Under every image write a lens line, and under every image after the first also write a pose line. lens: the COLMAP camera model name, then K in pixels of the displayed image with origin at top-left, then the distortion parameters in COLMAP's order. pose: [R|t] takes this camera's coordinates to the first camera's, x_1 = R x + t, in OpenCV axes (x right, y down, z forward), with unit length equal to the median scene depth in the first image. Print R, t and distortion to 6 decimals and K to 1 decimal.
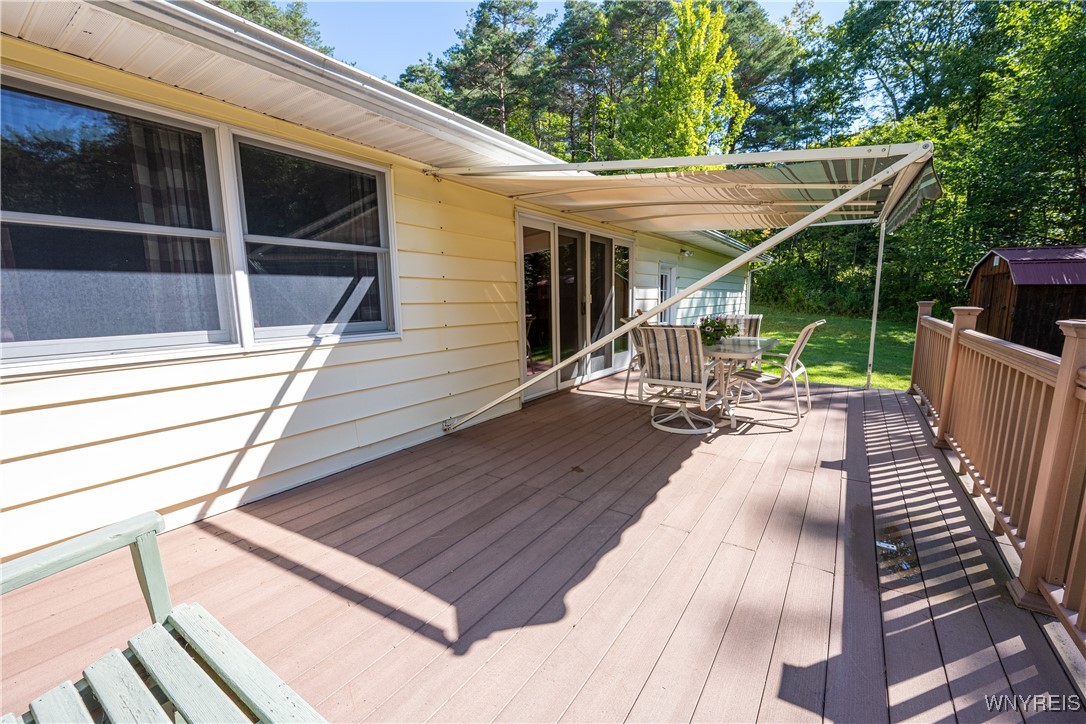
lens RADIAL K [[429.2, 0, 551.1], [0, 429.2, 363.0], [0, 0, 1]] dist [-0.002523, 0.000046]
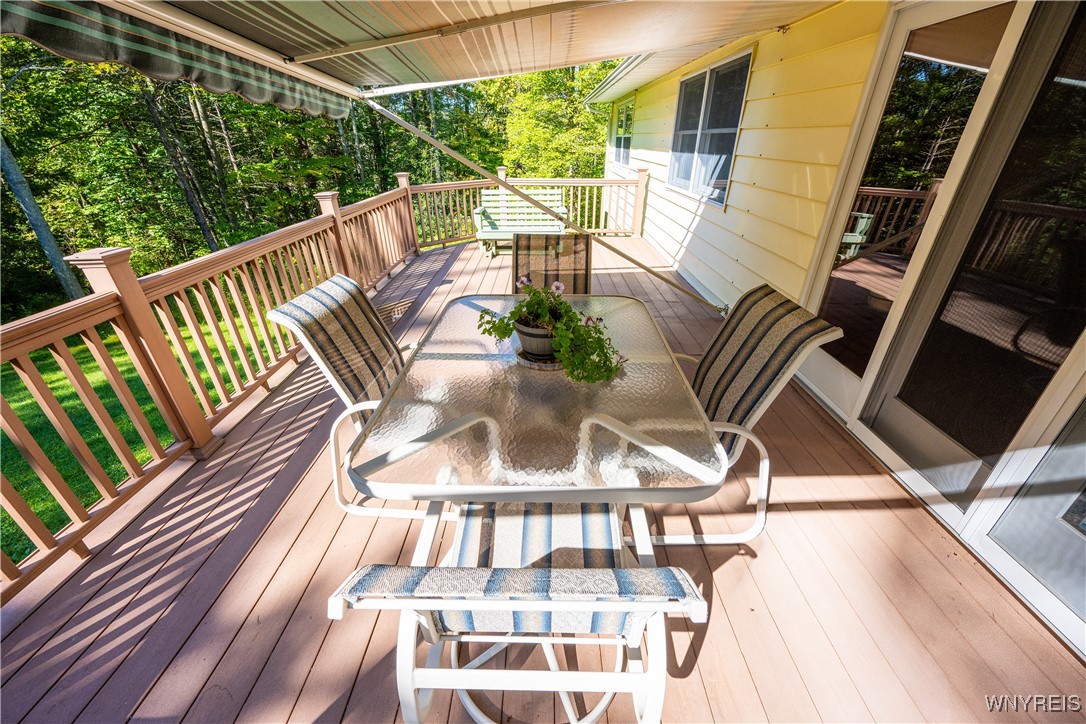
lens RADIAL K [[421.2, 0, 538.0], [0, 421.2, 365.8], [0, 0, 1]] dist [-0.007807, 0.000347]
pose [[-0.828930, 0.279665, -0.484419, 0.595765], [-0.070918, 0.806501, 0.586964, -0.278082], [0.554838, 0.520906, -0.648700, 1.310821]]
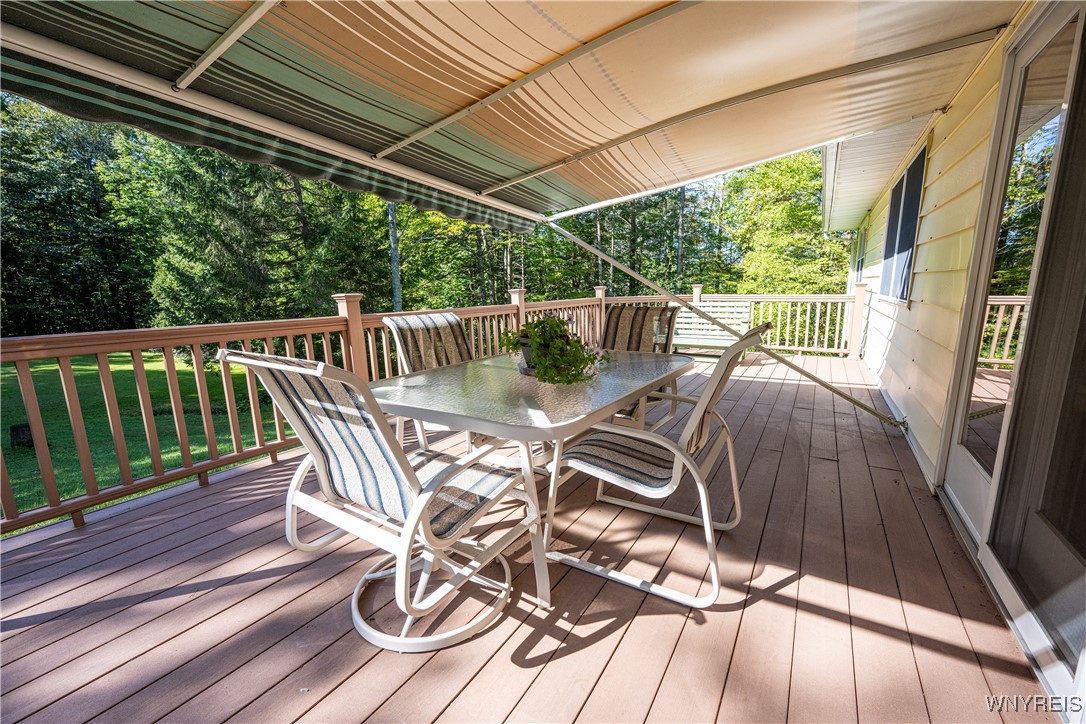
lens RADIAL K [[429.2, 0, 544.2], [0, 429.2, 367.1], [0, 0, 1]] dist [-0.002523, 0.000046]
pose [[-0.998877, 0.035534, -0.031338, 0.409129], [0.023152, 0.943165, 0.331516, -0.213882], [0.041337, 0.330419, -0.942929, 1.501227]]
